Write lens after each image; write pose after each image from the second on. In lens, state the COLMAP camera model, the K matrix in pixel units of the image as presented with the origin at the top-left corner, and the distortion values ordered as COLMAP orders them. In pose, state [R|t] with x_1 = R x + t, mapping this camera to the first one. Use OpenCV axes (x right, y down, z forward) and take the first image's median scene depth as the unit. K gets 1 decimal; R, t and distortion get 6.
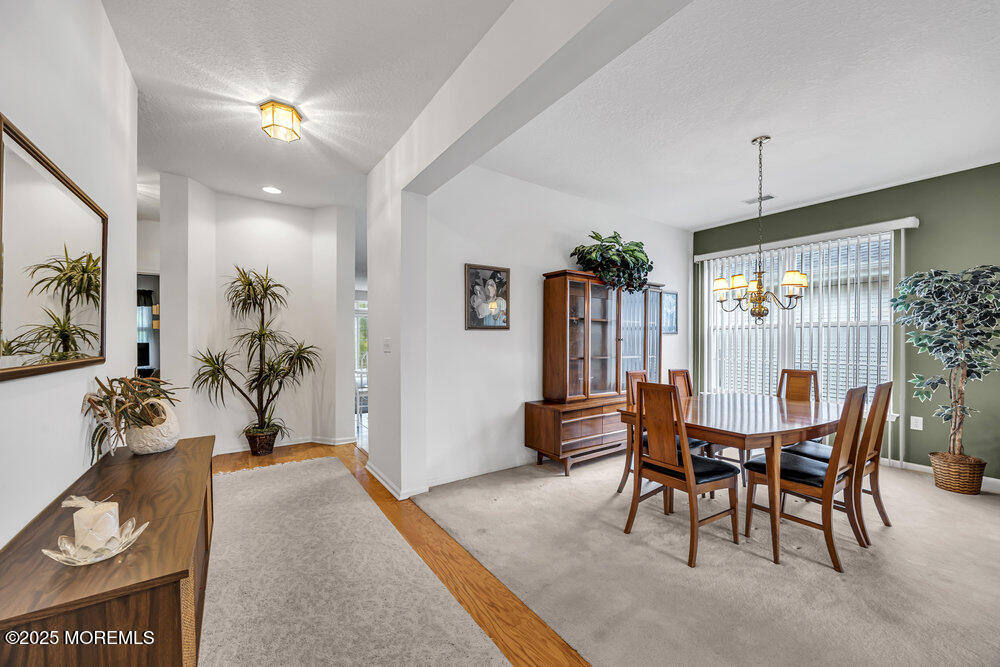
lens RADIAL K [[382.8, 0, 500.8], [0, 382.8, 334.3], [0, 0, 1]] dist [-0.000844, 0.000157]
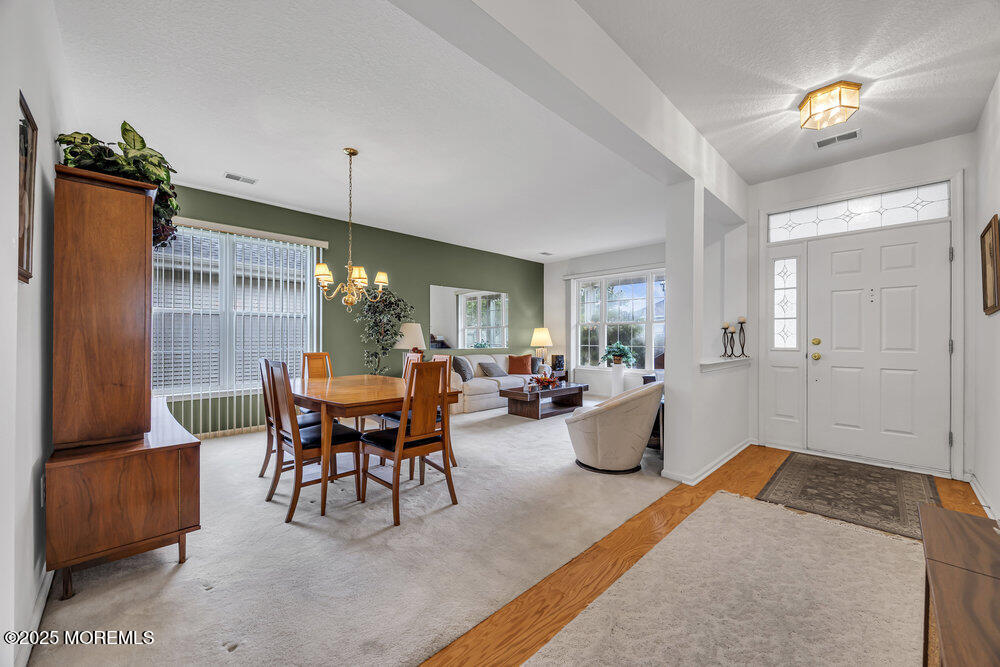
lens RADIAL K [[382.8, 0, 500.8], [0, 382.8, 334.3], [0, 0, 1]] dist [-0.000844, 0.000157]
pose [[-0.163397, 0.001445, 0.986559, -0.700970], [-0.017827, 0.999831, -0.004416, 0.050303], [-0.986399, -0.018309, -0.163344, 0.983020]]
